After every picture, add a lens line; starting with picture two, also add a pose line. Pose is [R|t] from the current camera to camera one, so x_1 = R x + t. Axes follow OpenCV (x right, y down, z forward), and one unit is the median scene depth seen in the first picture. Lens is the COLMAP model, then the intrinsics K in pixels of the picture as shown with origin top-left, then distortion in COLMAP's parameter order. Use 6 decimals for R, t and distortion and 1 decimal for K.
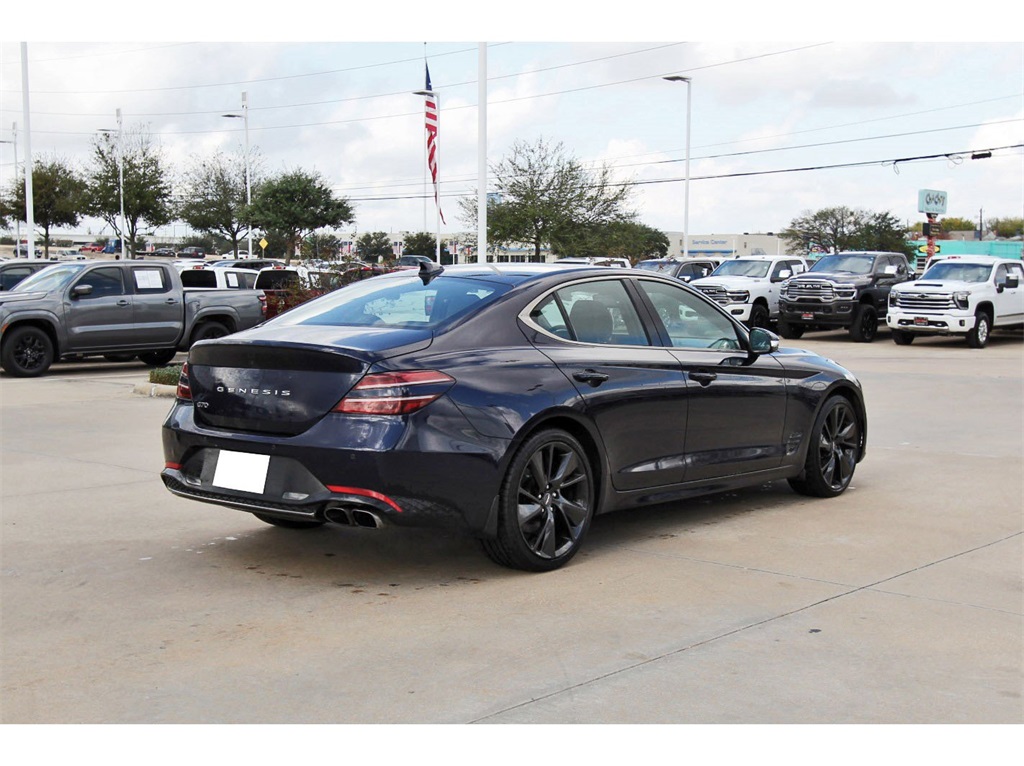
lens RADIAL K [[1303.2, 0, 512.0], [0, 1303.2, 383.0], [0, 0, 1]] dist [-0.034739, -0.021995]
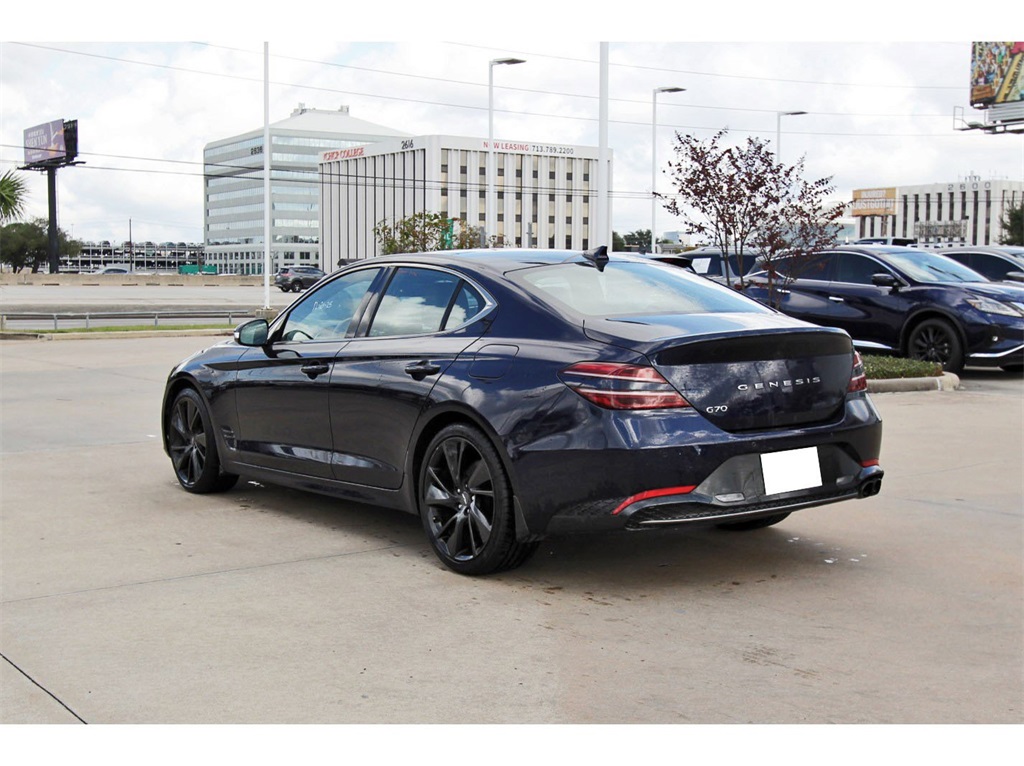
lens RADIAL K [[1303.2, 0, 512.0], [0, 1303.2, 383.0], [0, 0, 1]] dist [-0.034739, -0.021995]
pose [[0.266769, -0.078135, 0.960588, -0.181434], [0.075264, 0.995353, 0.060061, -0.010227], [-0.960817, 0.056276, 0.271410, 0.148169]]
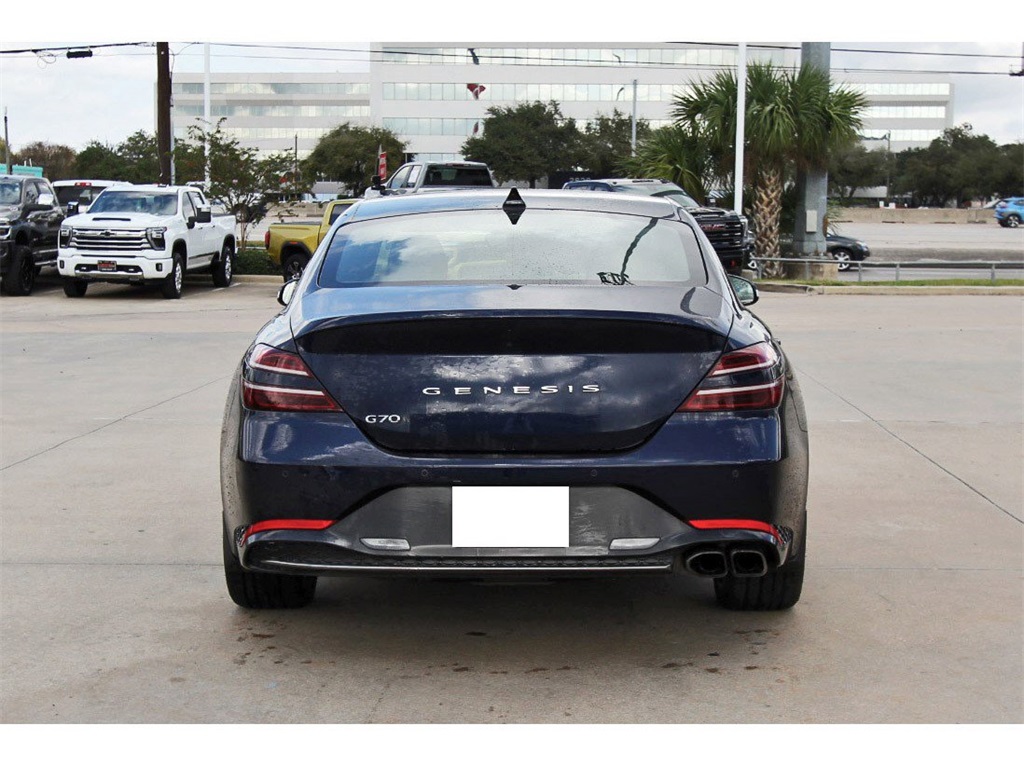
lens RADIAL K [[1679.5, 0, 512.0], [0, 1679.5, 383.0], [0, 0, 1]] dist [0.001782, -0.033210]
pose [[0.789637, -0.061725, 0.610461, -0.111437], [0.048301, 0.998093, 0.038442, -0.004555], [-0.611670, -0.000869, 0.791113, 0.055605]]
